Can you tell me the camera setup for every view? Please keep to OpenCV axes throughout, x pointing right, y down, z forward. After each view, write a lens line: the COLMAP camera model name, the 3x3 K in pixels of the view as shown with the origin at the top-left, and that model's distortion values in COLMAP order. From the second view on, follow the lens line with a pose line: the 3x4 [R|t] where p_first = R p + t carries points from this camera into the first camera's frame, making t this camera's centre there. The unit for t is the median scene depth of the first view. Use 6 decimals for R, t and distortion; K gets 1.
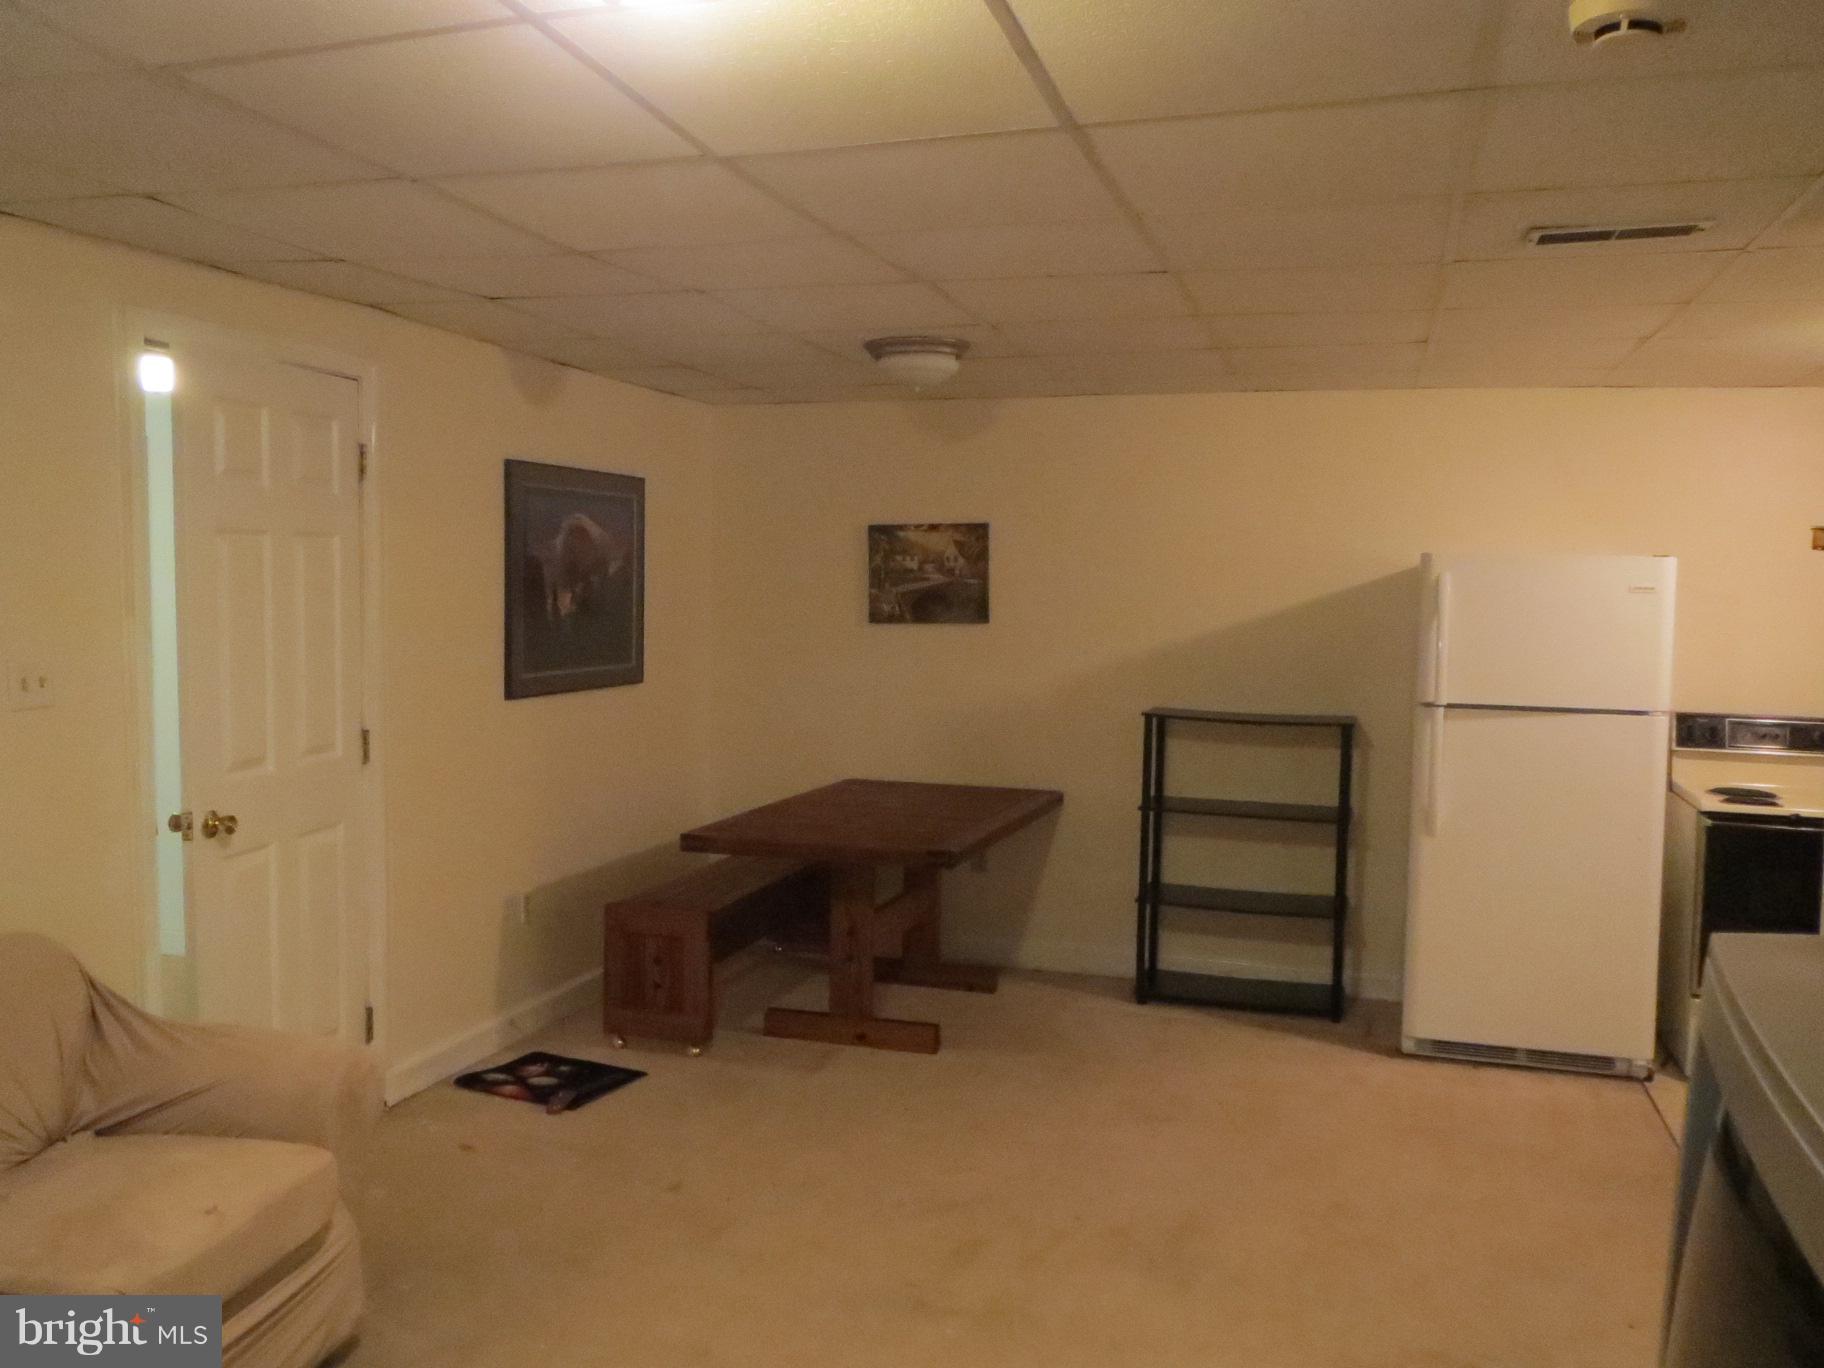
lens RADIAL K [[1525.2, 0, 912.5], [0, 1525.2, 672.6], [0, 0, 1]] dist [-0.017131, 0.011734]
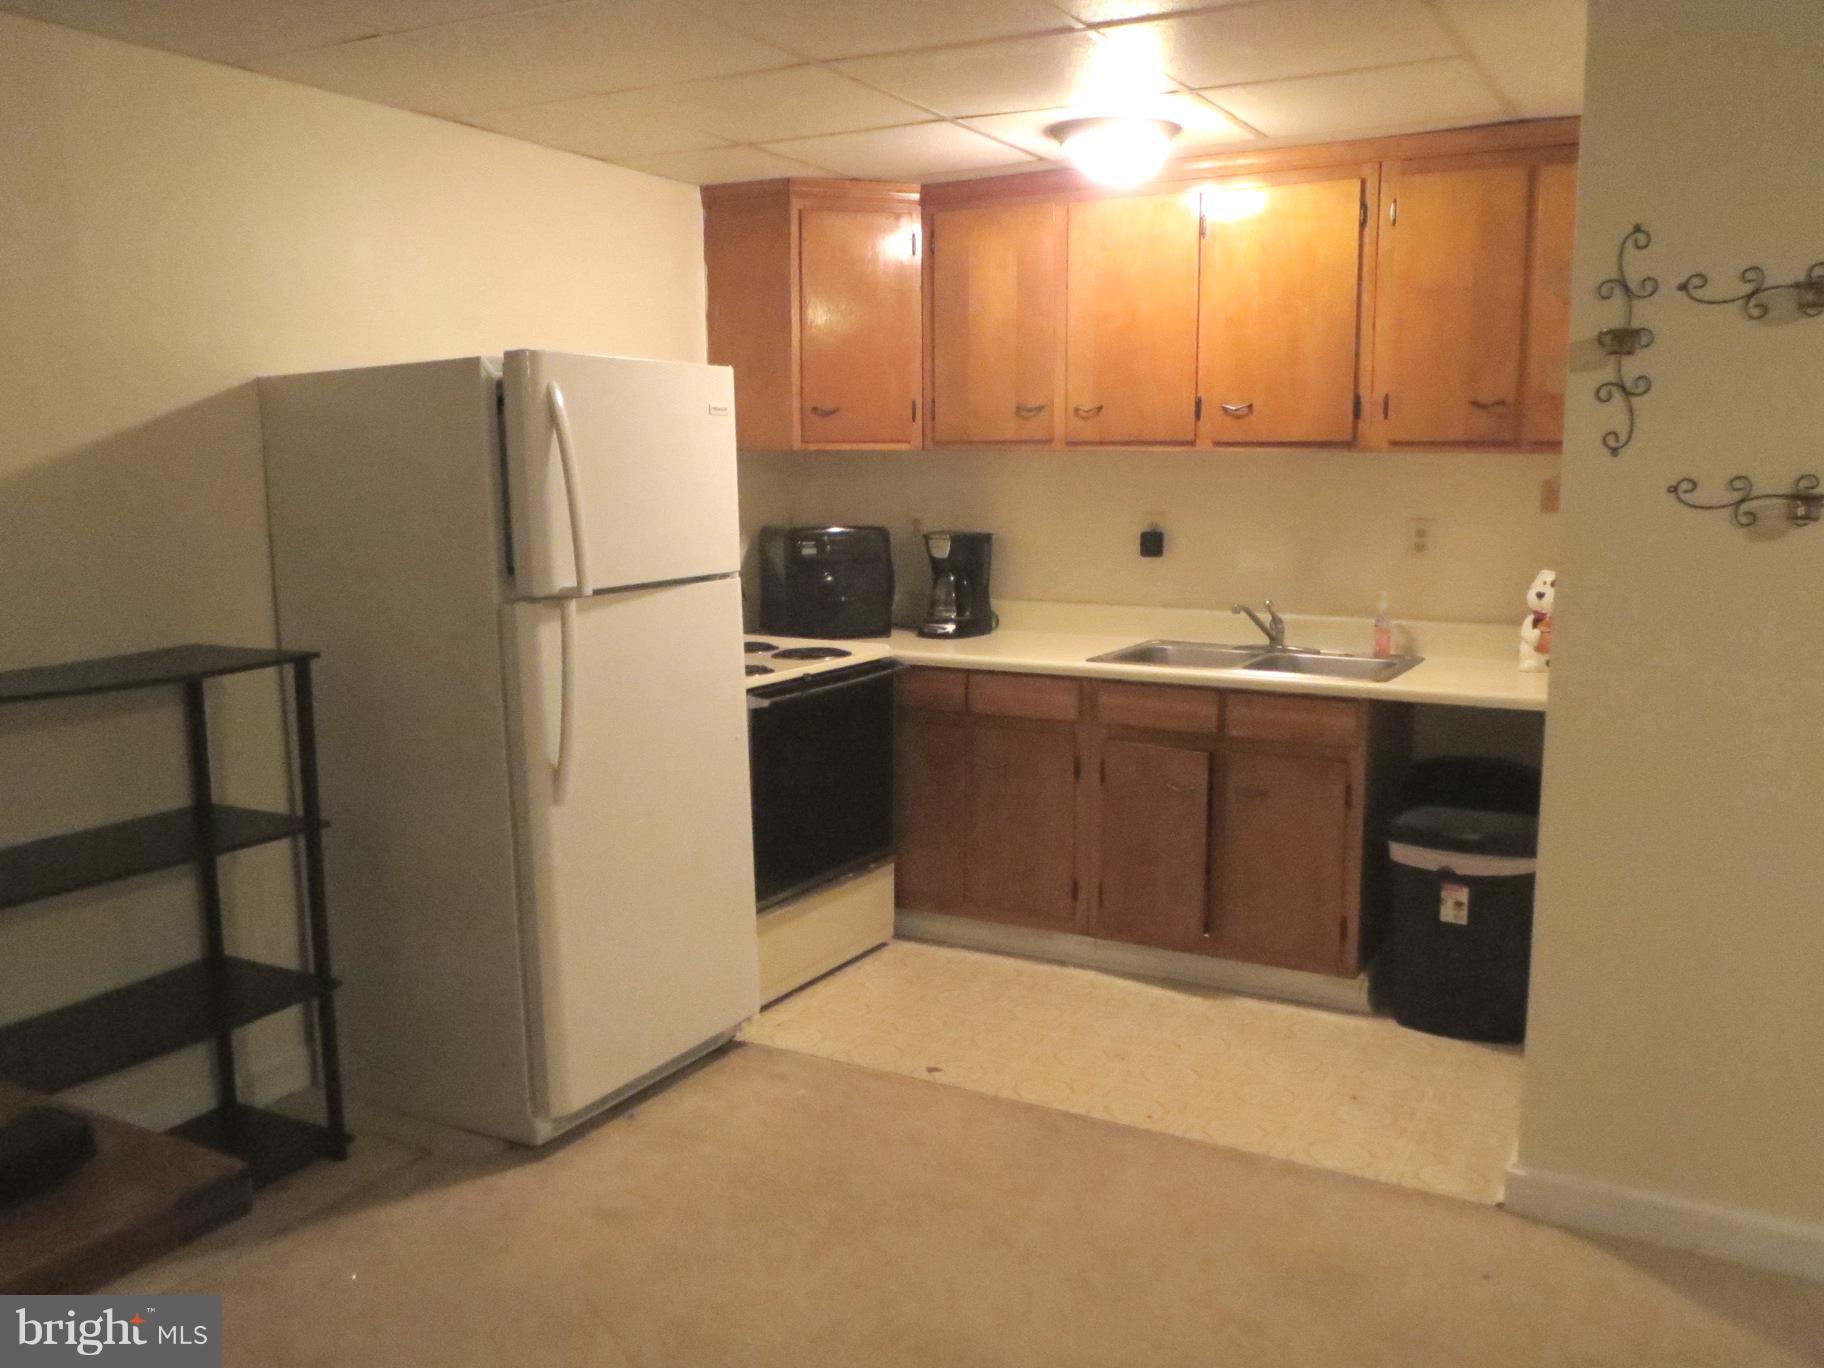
lens RADIAL K [[1525.2, 0, 912.5], [0, 1525.2, 672.6], [0, 0, 1]] dist [-0.017131, 0.011734]
pose [[0.168106, -0.162678, 0.972253, -0.242290], [0.055659, 0.986282, 0.155402, -0.037395], [-0.984196, 0.027990, 0.174854, 0.729076]]
